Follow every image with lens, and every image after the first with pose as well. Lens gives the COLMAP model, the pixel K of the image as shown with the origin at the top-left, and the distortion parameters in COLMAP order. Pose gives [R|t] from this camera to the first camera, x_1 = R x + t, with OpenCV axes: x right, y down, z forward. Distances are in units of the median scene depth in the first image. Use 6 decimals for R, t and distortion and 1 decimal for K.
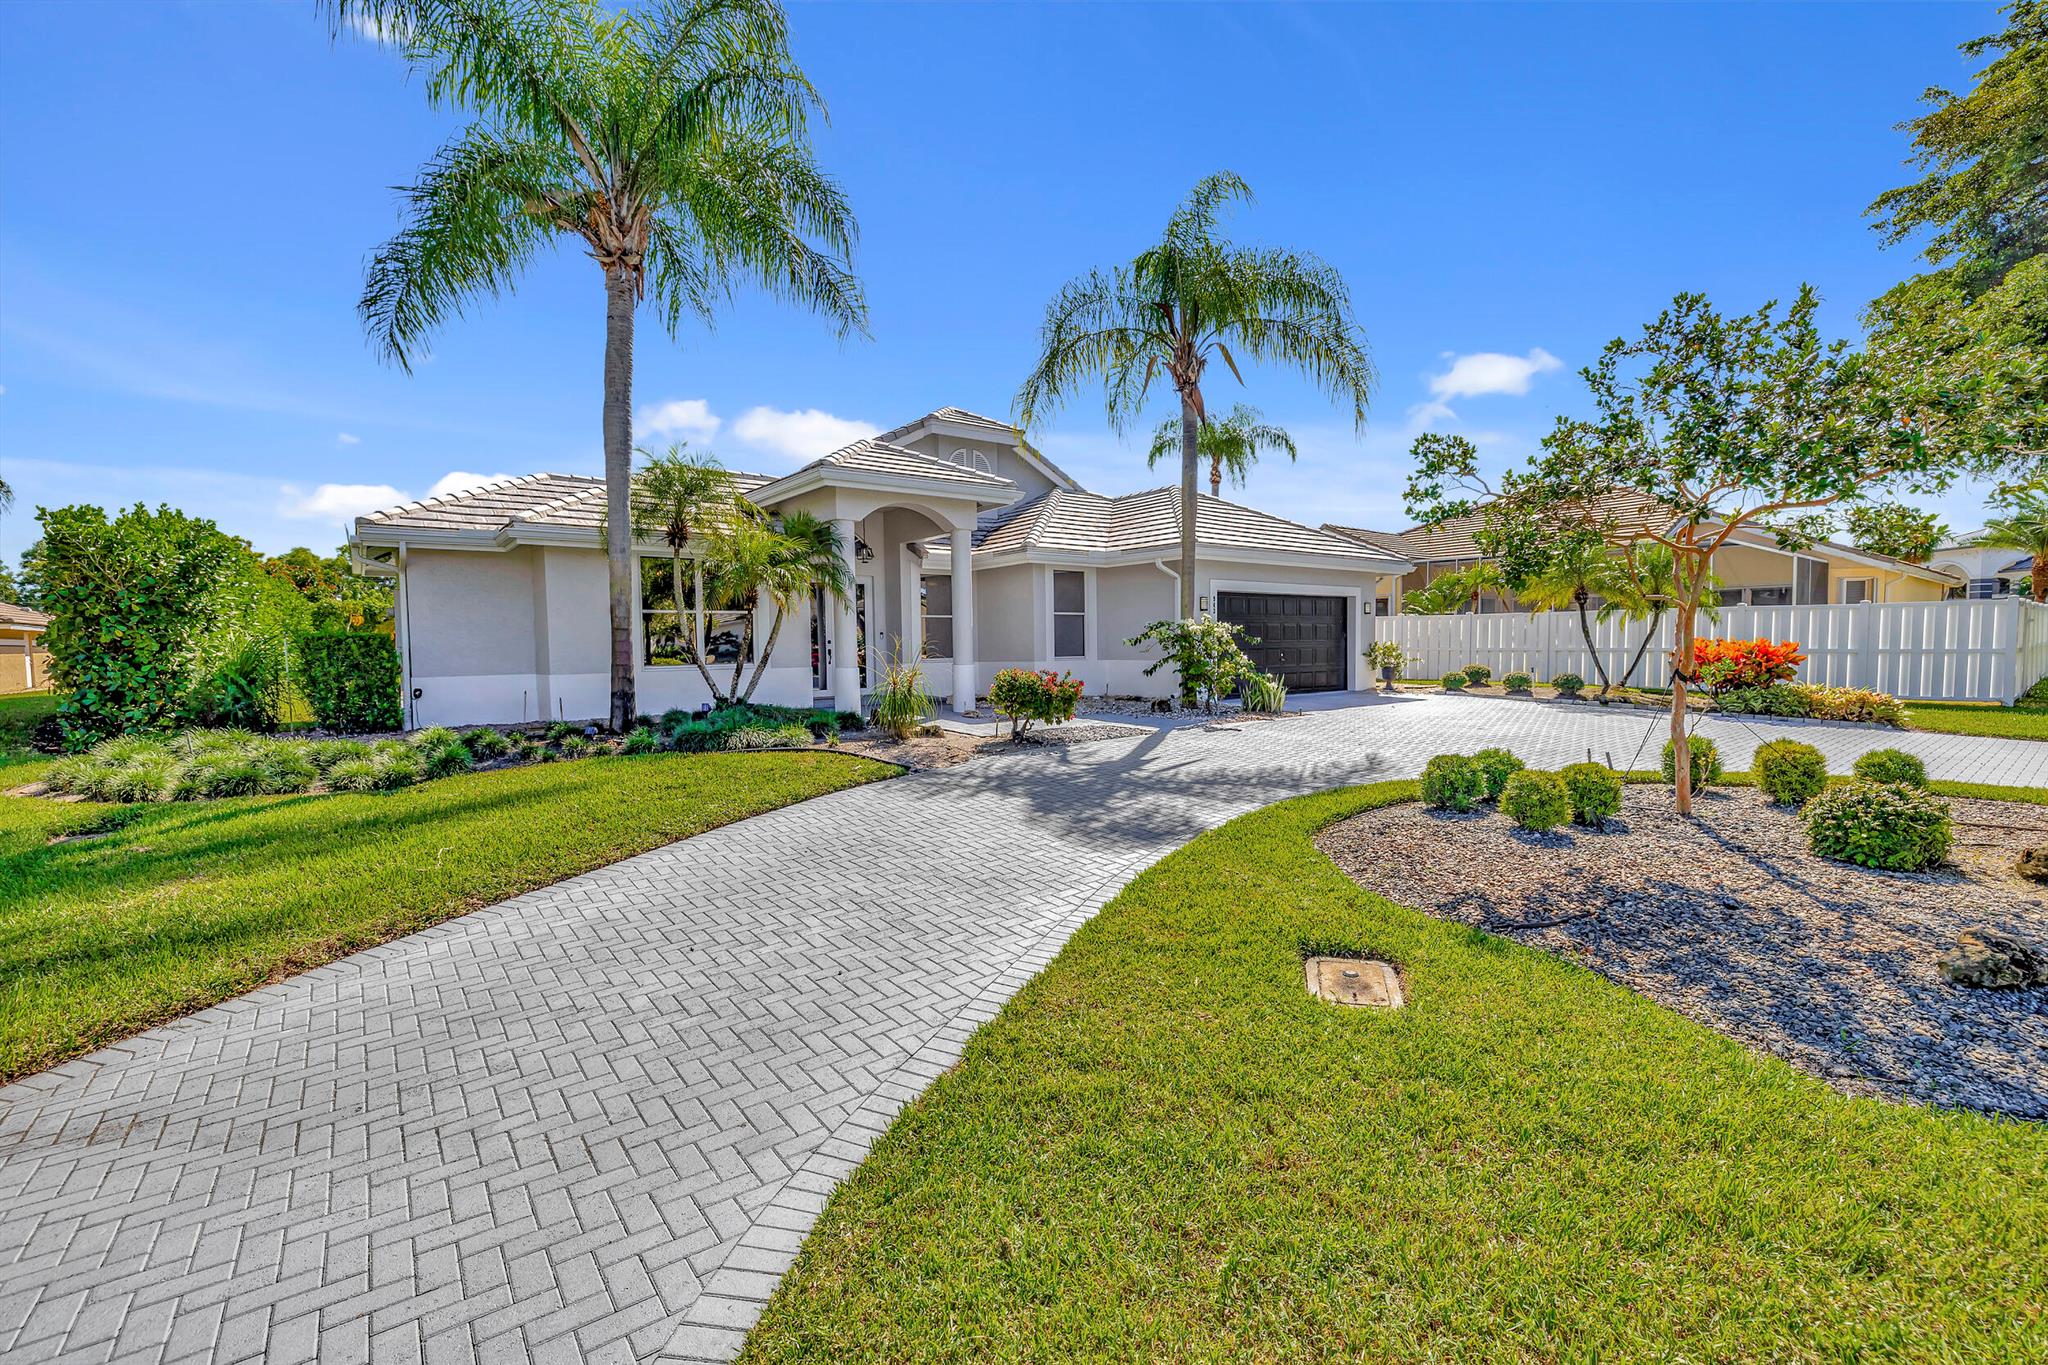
lens RADIAL K [[878.6, 0, 1024.9], [0, 878.6, 684.6], [0, 0, 1]] dist [0.002755, 0.000233]
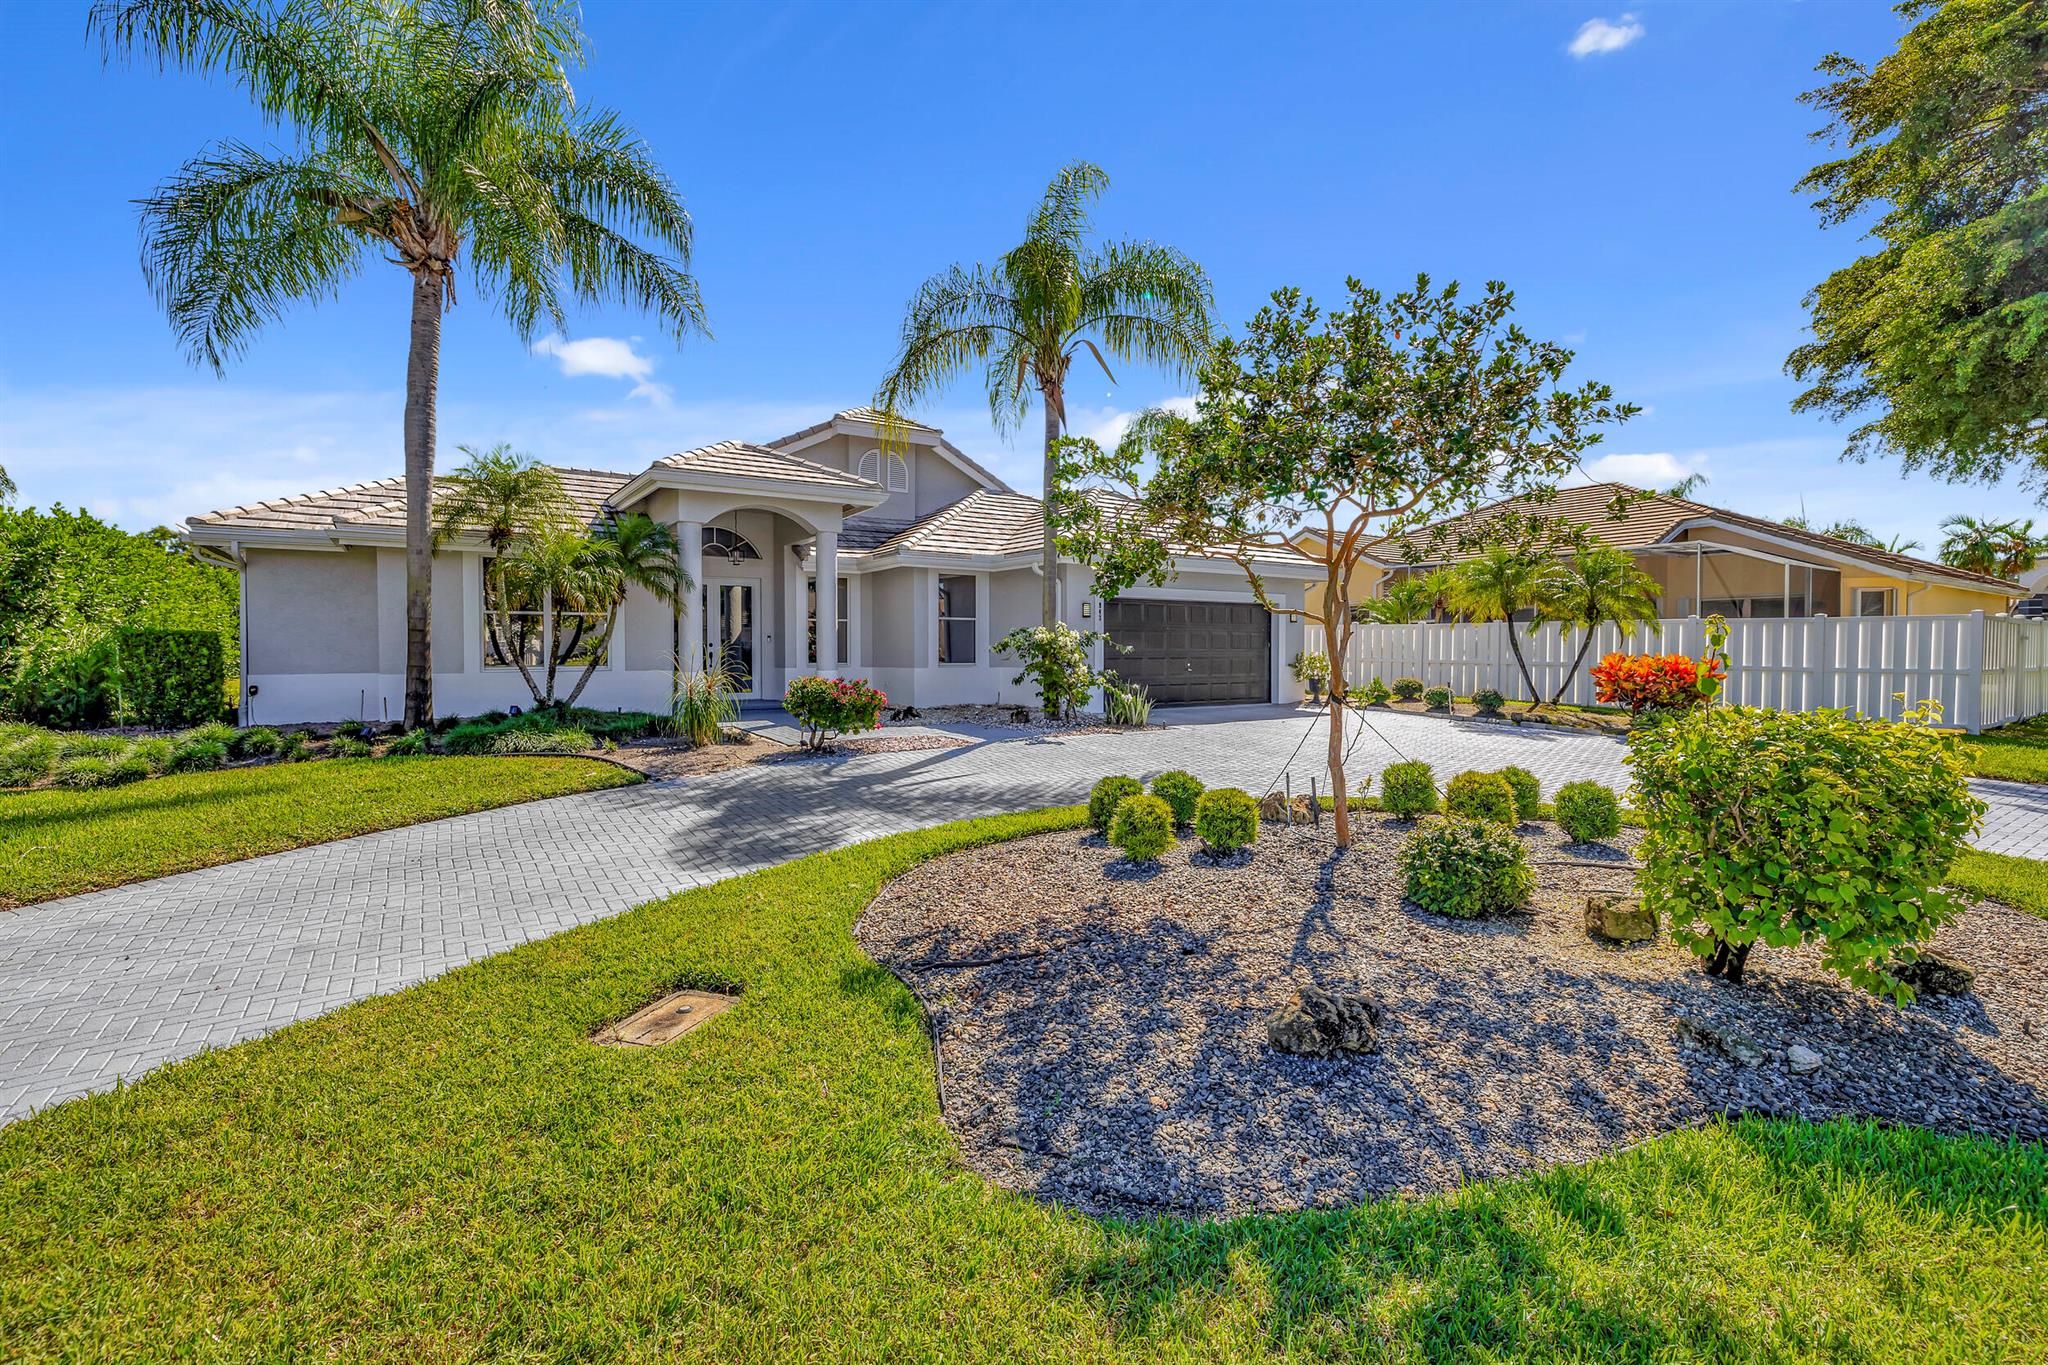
lens RADIAL K [[909.5, 0, 1023.6], [0, 909.5, 661.6], [0, 0, 1]] dist [0.005703, 0.000423]
pose [[0.997440, 0.014608, -0.069994, 0.260018], [-0.016717, 0.999421, -0.029648, -0.006761], [0.069520, 0.030743, 0.997107, 0.013092]]
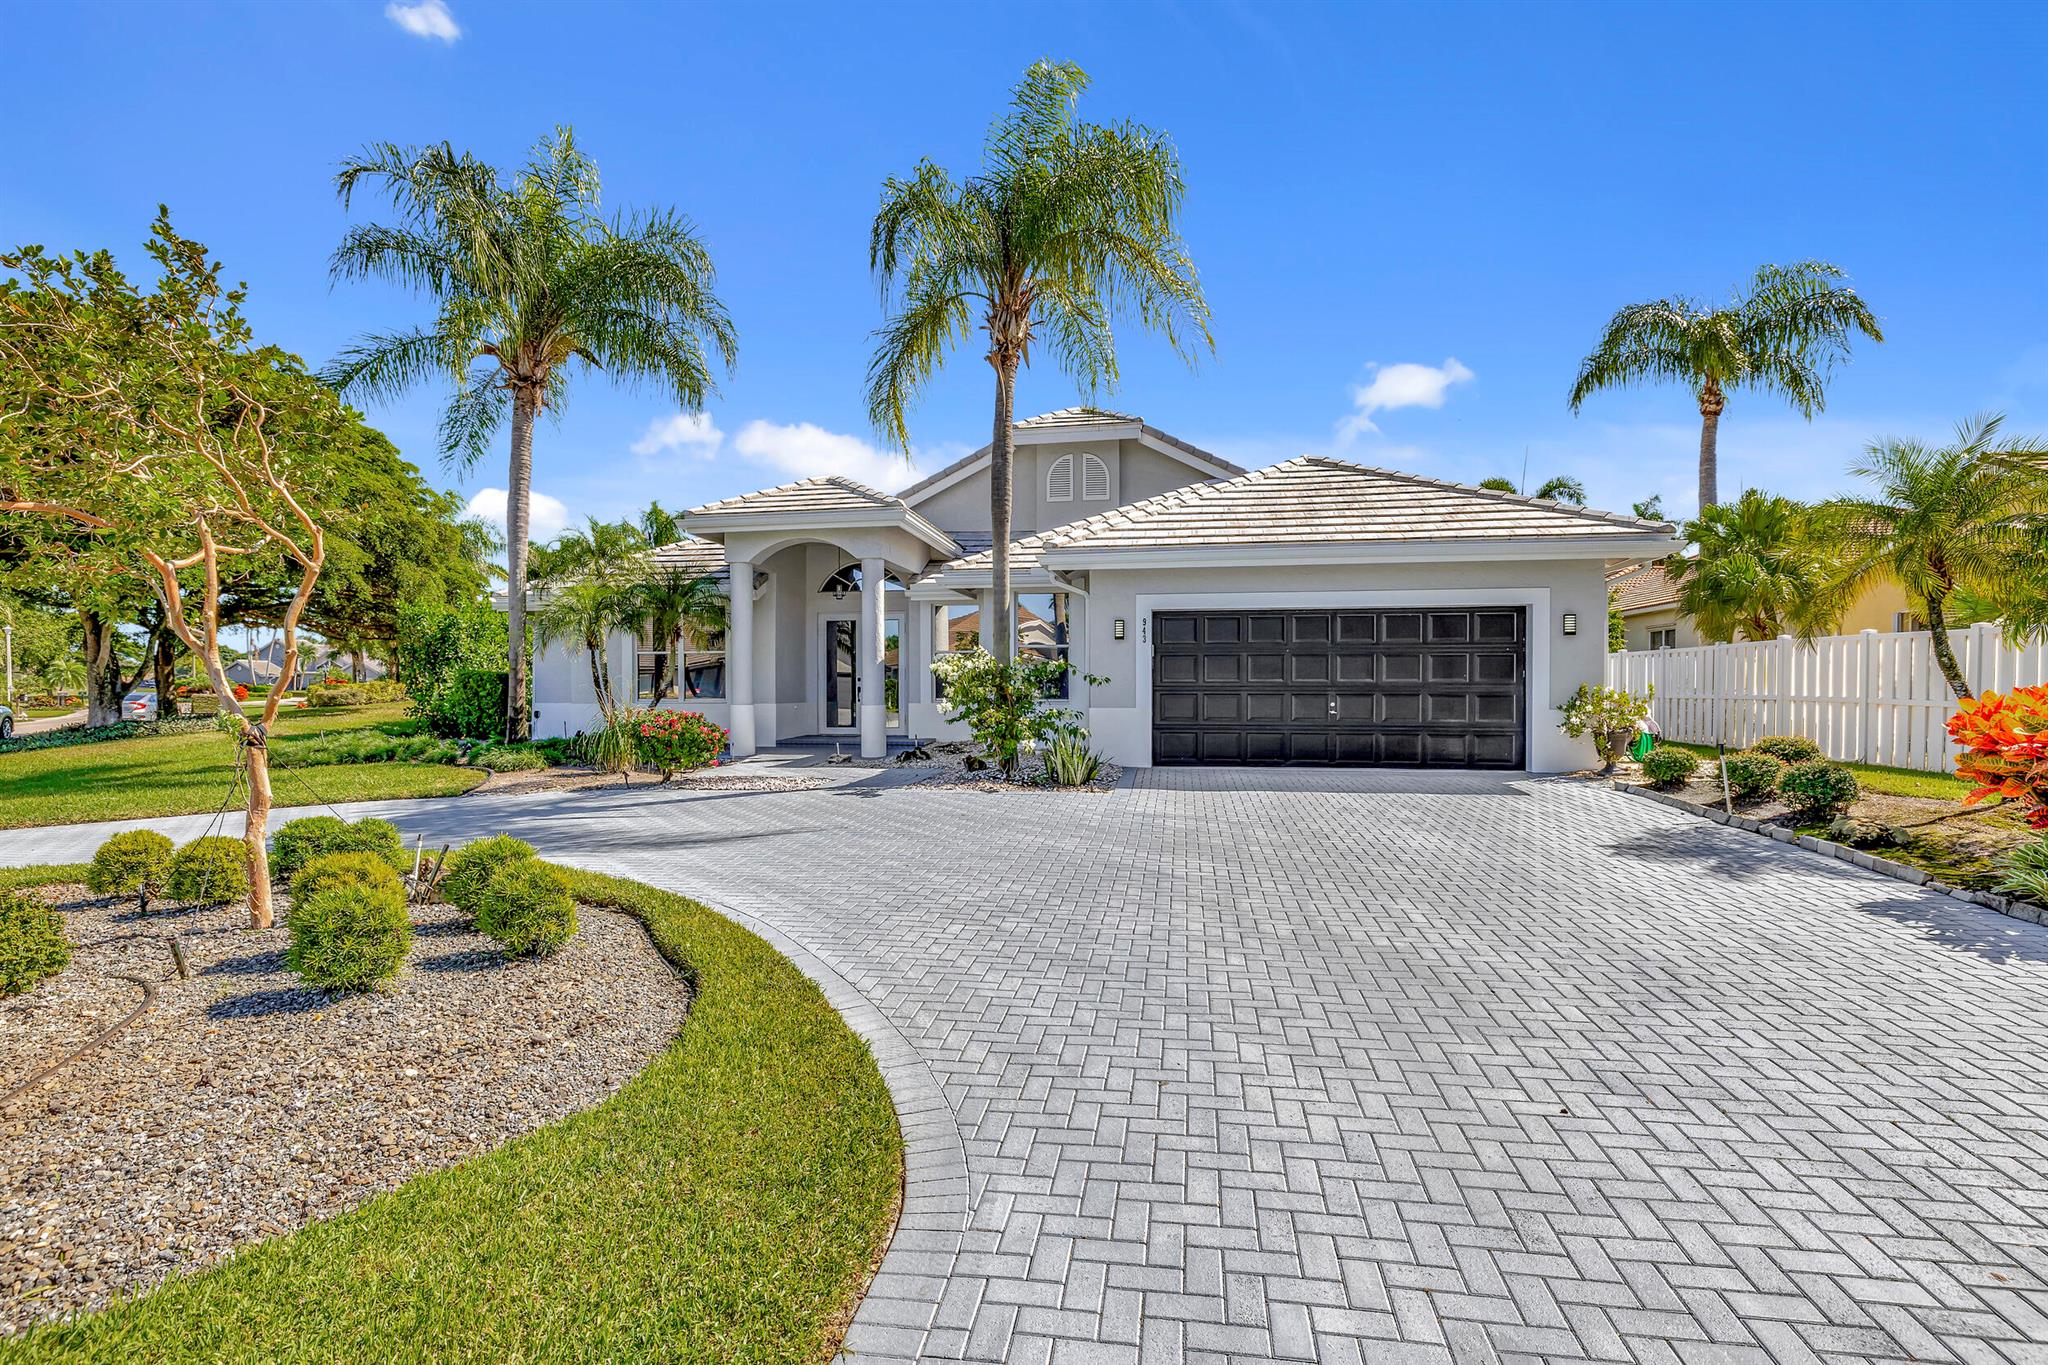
lens RADIAL K [[1007.6, 0, 1021.9], [0, 1007.6, 681.6], [0, 0, 1]] dist [0.000062, 0.000364]
pose [[0.672621, 0.010646, -0.739911, 0.967564], [-0.038839, 0.999026, -0.020933, -0.036085], [0.738968, 0.042818, 0.672379, 0.482375]]
